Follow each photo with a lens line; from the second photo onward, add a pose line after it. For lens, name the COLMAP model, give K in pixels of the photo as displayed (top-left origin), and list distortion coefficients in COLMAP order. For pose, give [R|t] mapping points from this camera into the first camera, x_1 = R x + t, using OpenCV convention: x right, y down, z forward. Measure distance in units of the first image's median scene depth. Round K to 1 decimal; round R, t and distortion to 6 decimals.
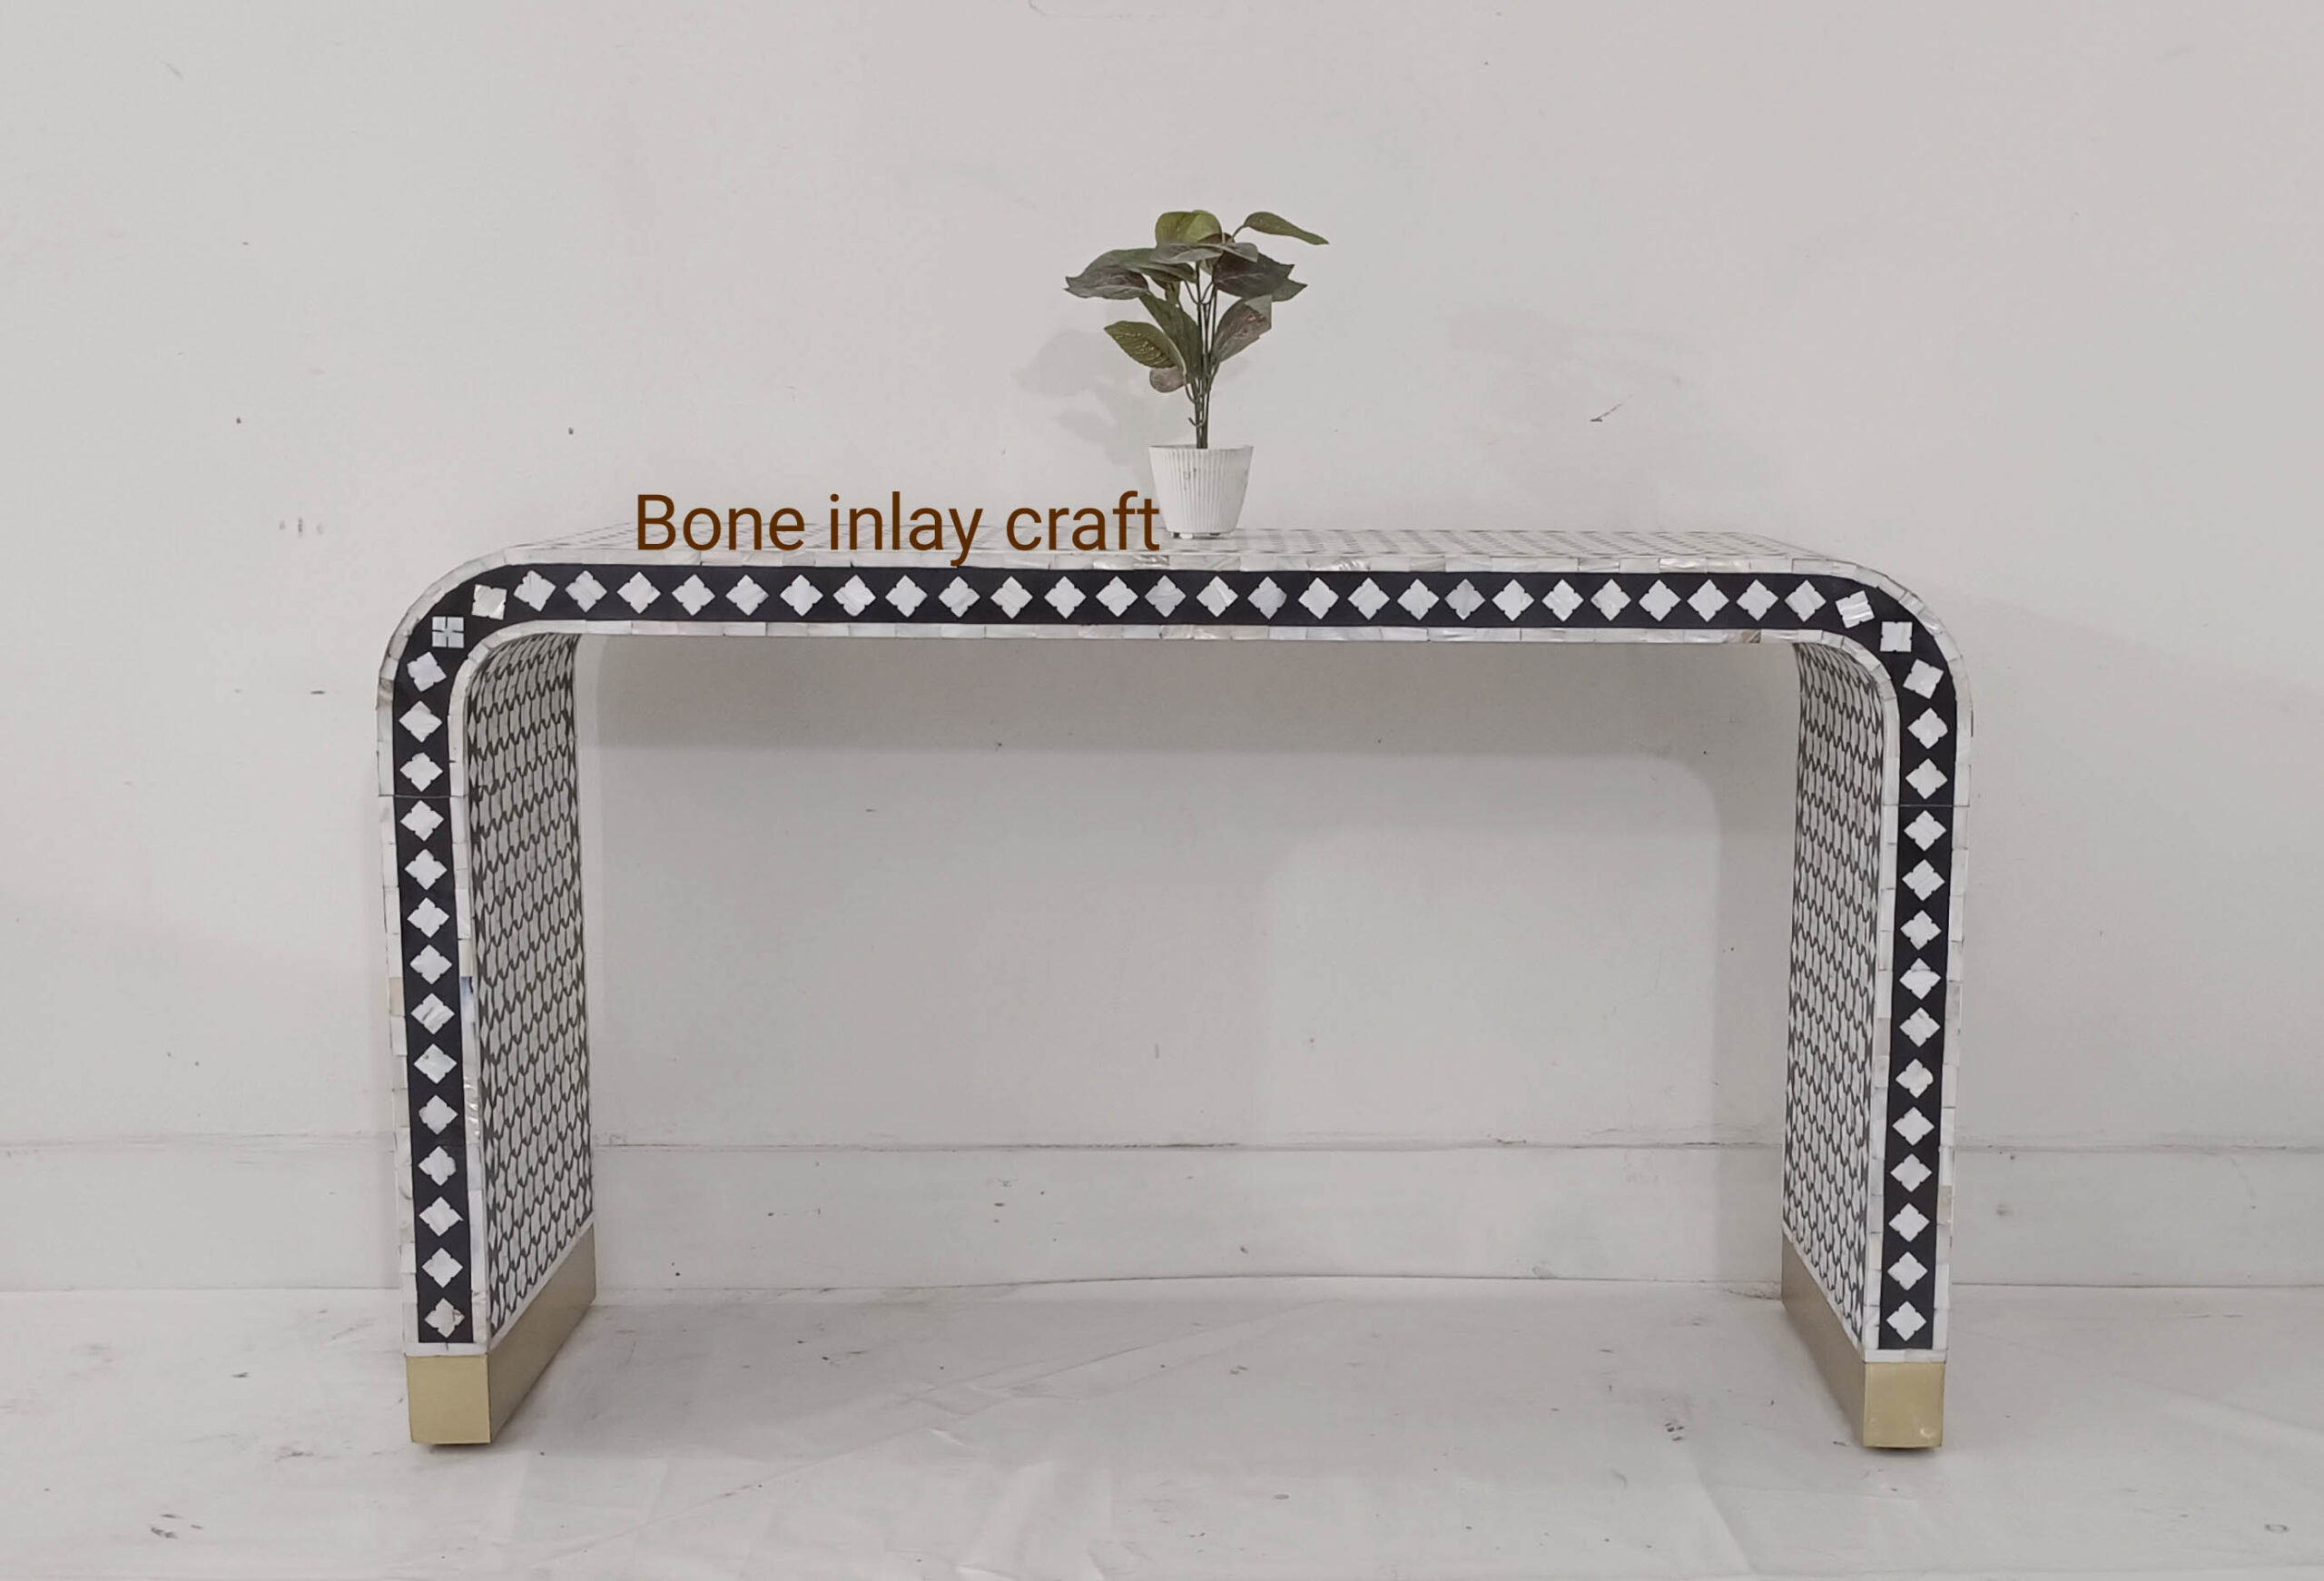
lens RADIAL K [[2842.4, 0, 1305.3], [0, 2842.4, 886.0], [0, 0, 1]] dist [0.094444, 0.004351]
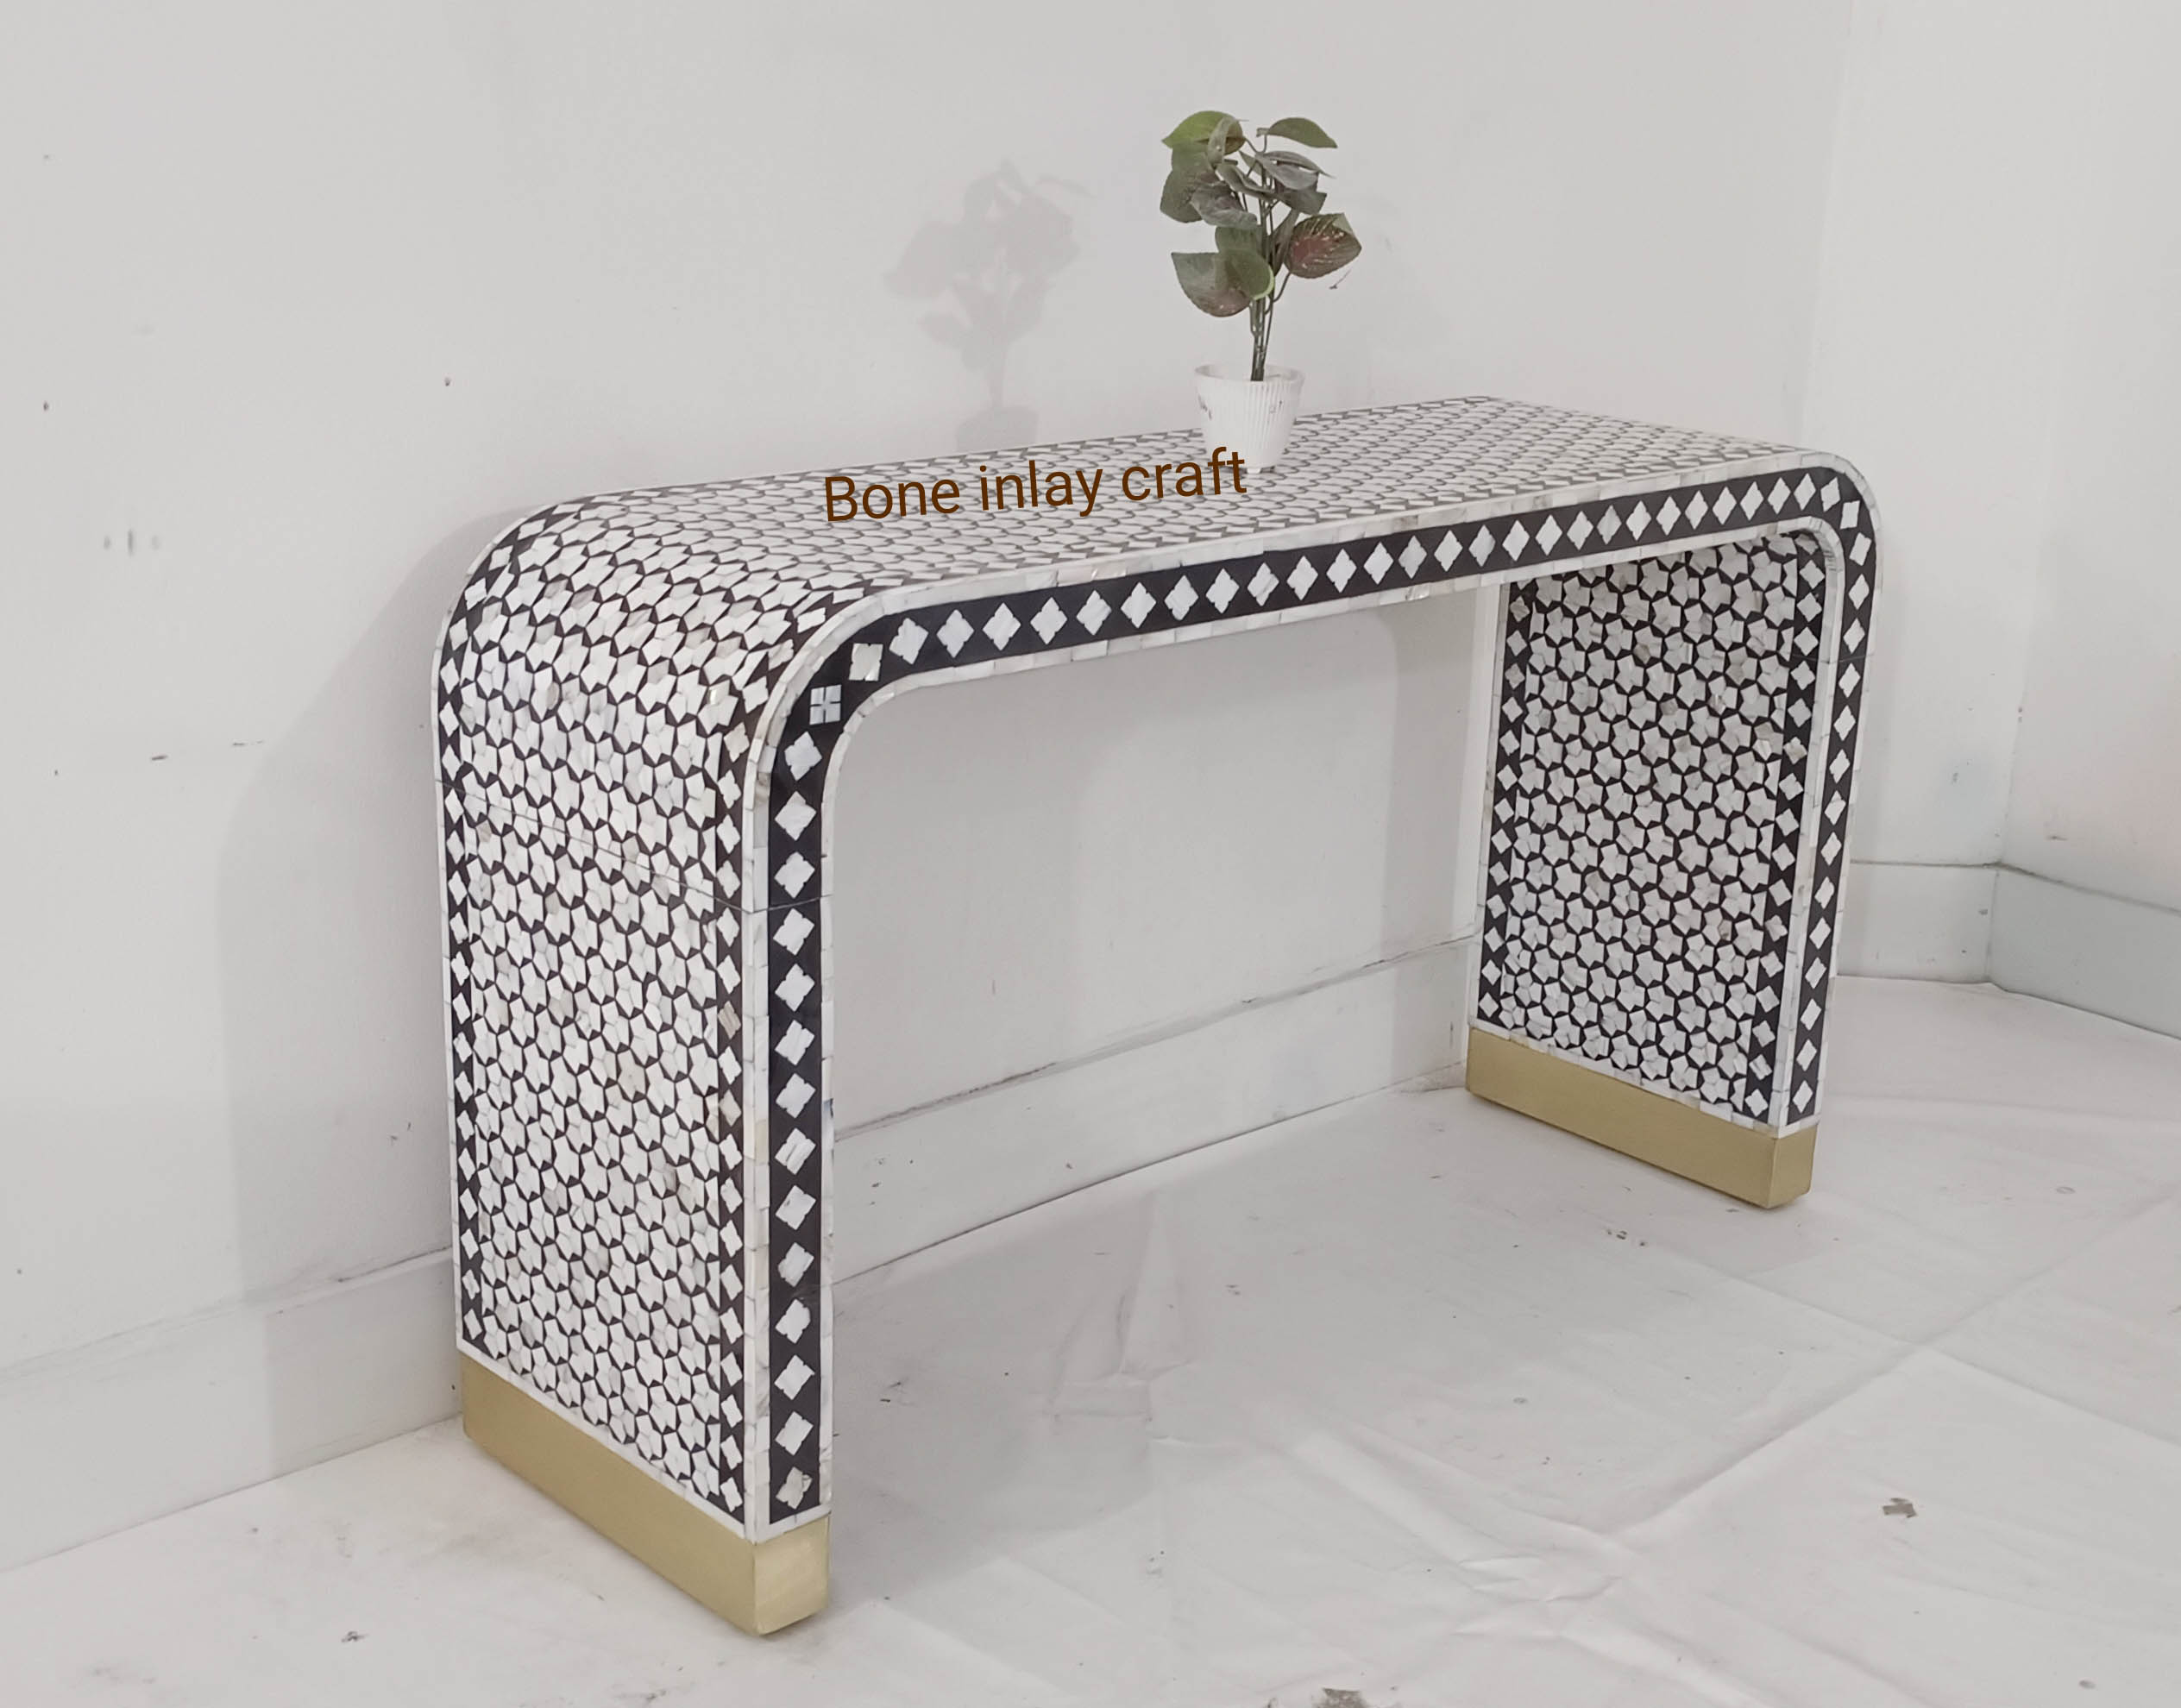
lens RADIAL K [[2918.9, 0, 1092.0], [0, 2918.9, 904.9], [0, 0, 1]] dist [0.102931, 0.040377]
pose [[0.753982, -0.190368, 0.628706, -0.760328], [0.088534, 0.977804, 0.189896, -0.180247], [-0.650901, -0.087516, 0.754101, 0.303137]]
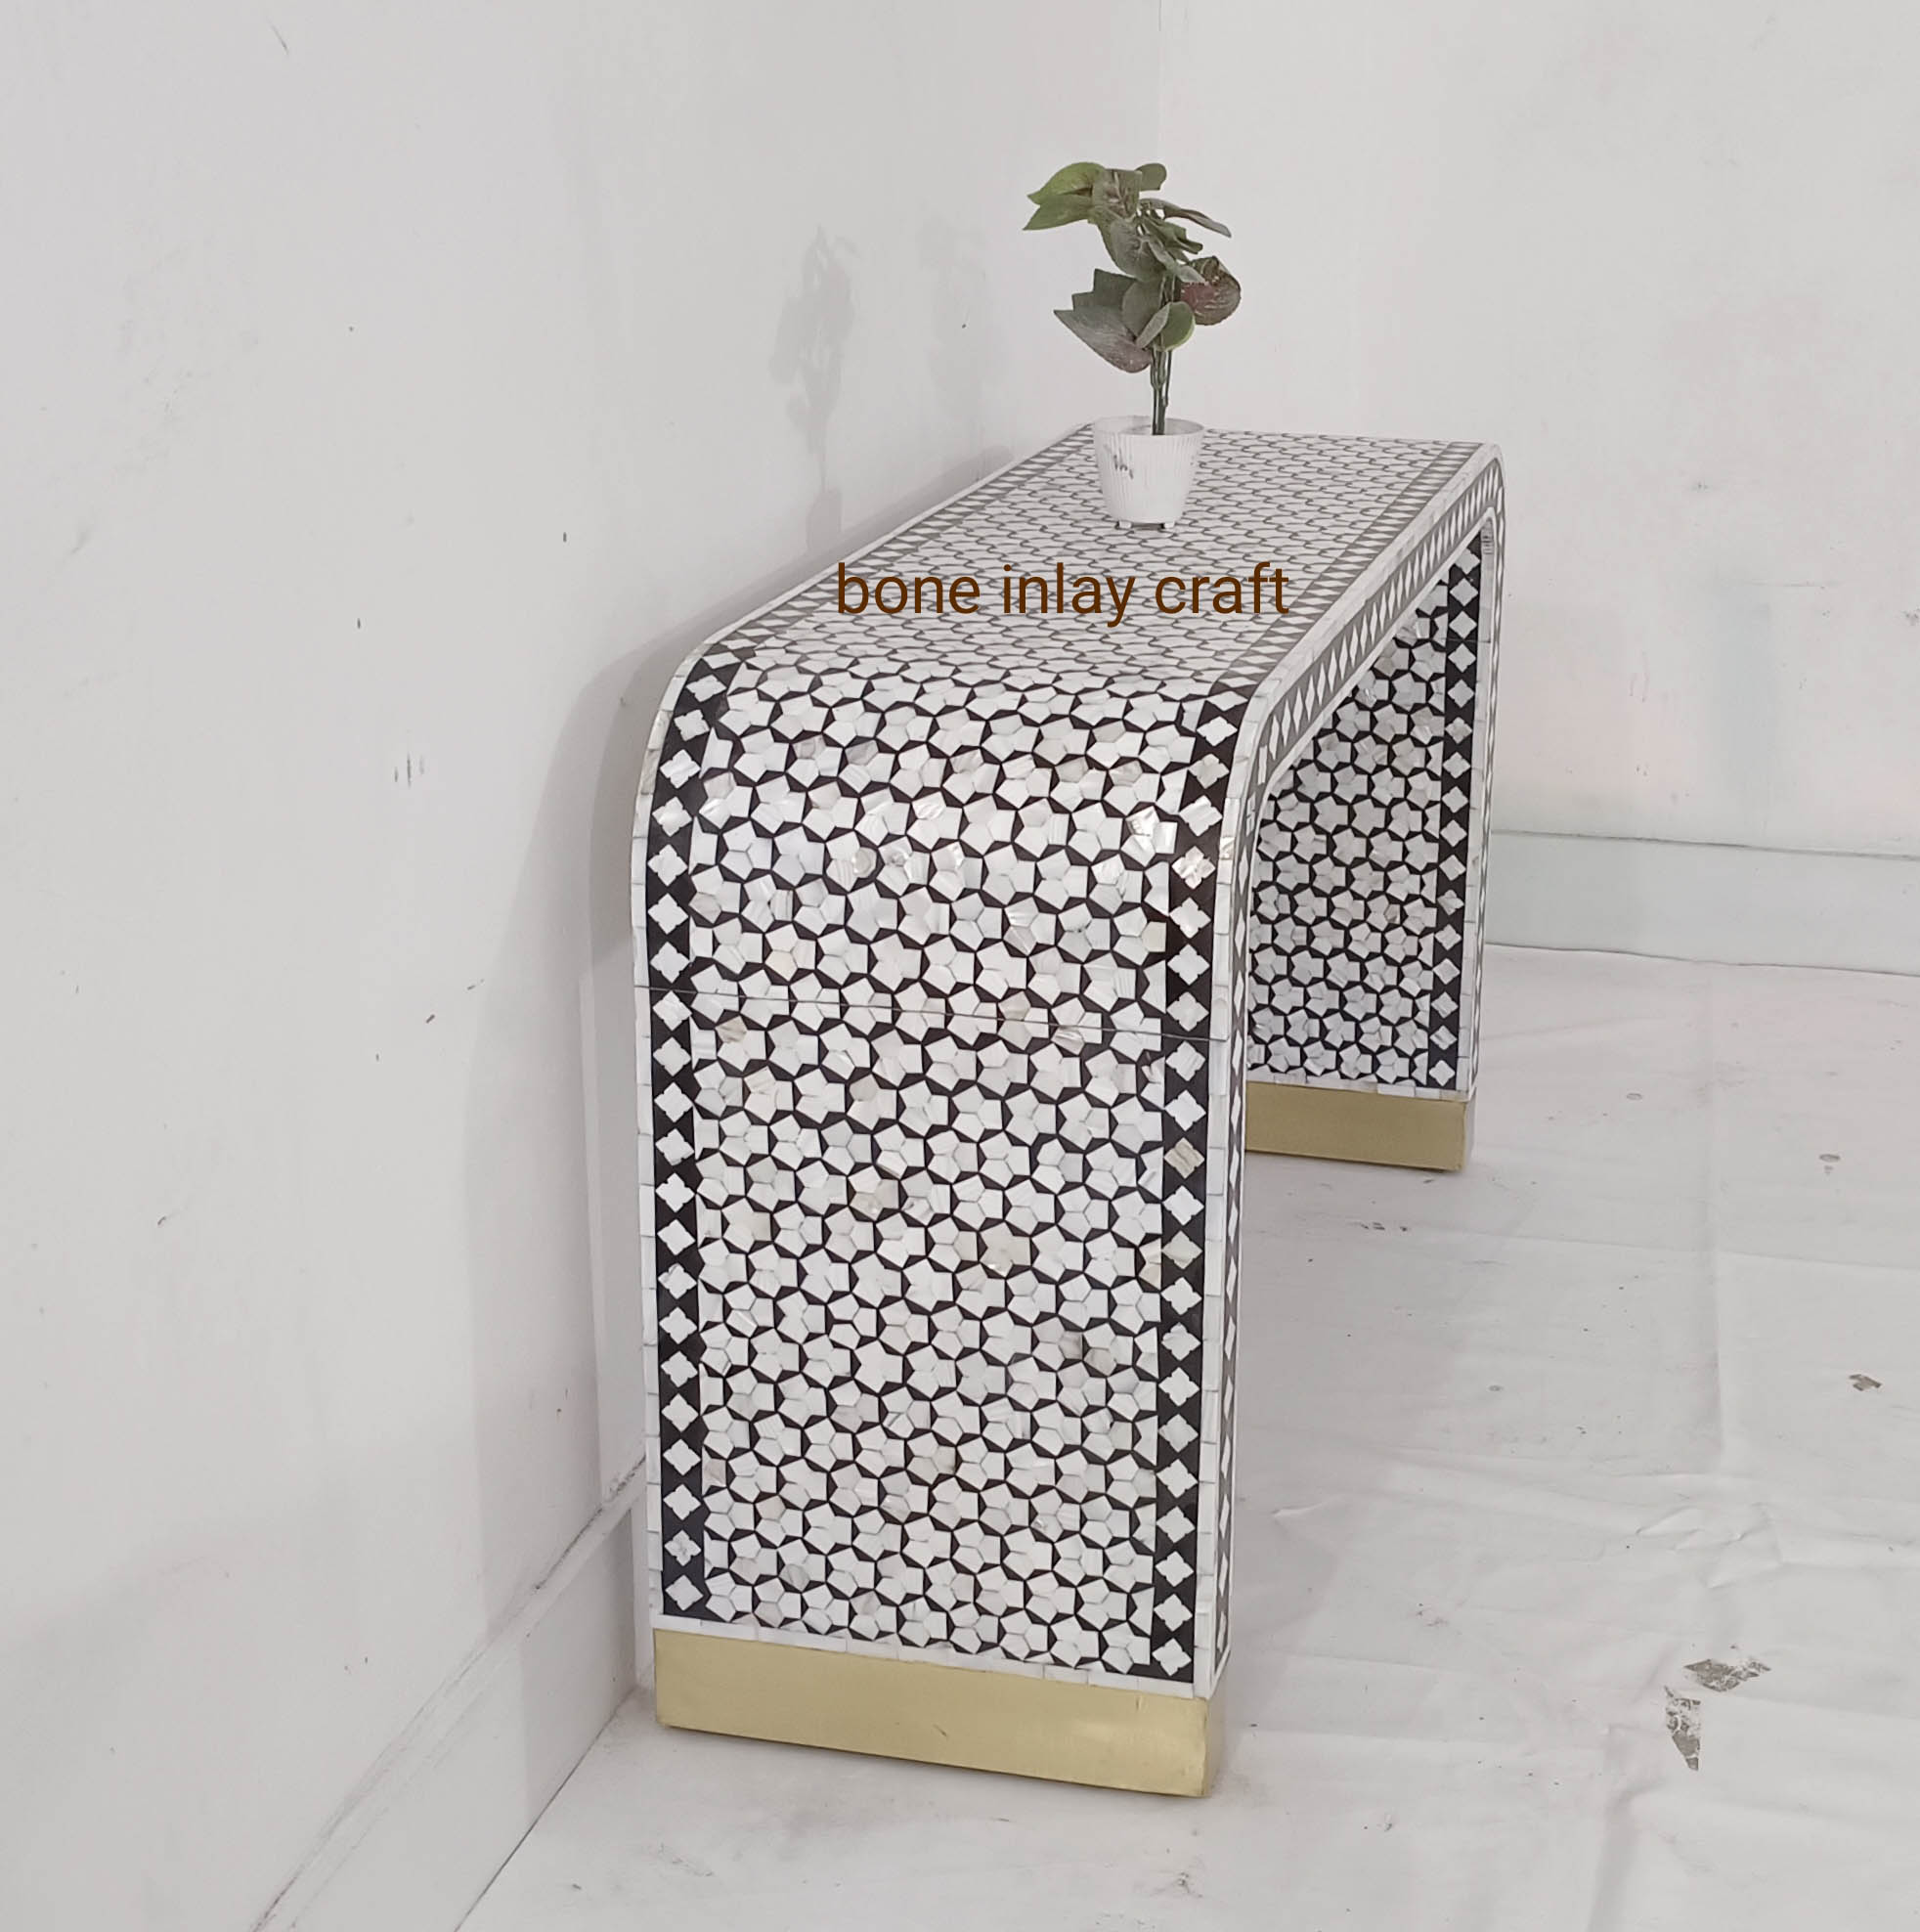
lens RADIAL K [[3403.5, 0, 1009.7], [0, 3403.5, 963.2], [0, 0, 1]] dist [0.149161, -0.152736]
pose [[0.254558, -0.298666, 0.919782, -1.179013], [0.153514, 0.951534, 0.266490, -0.306759], [-0.954795, 0.073362, 0.288070, 0.780709]]
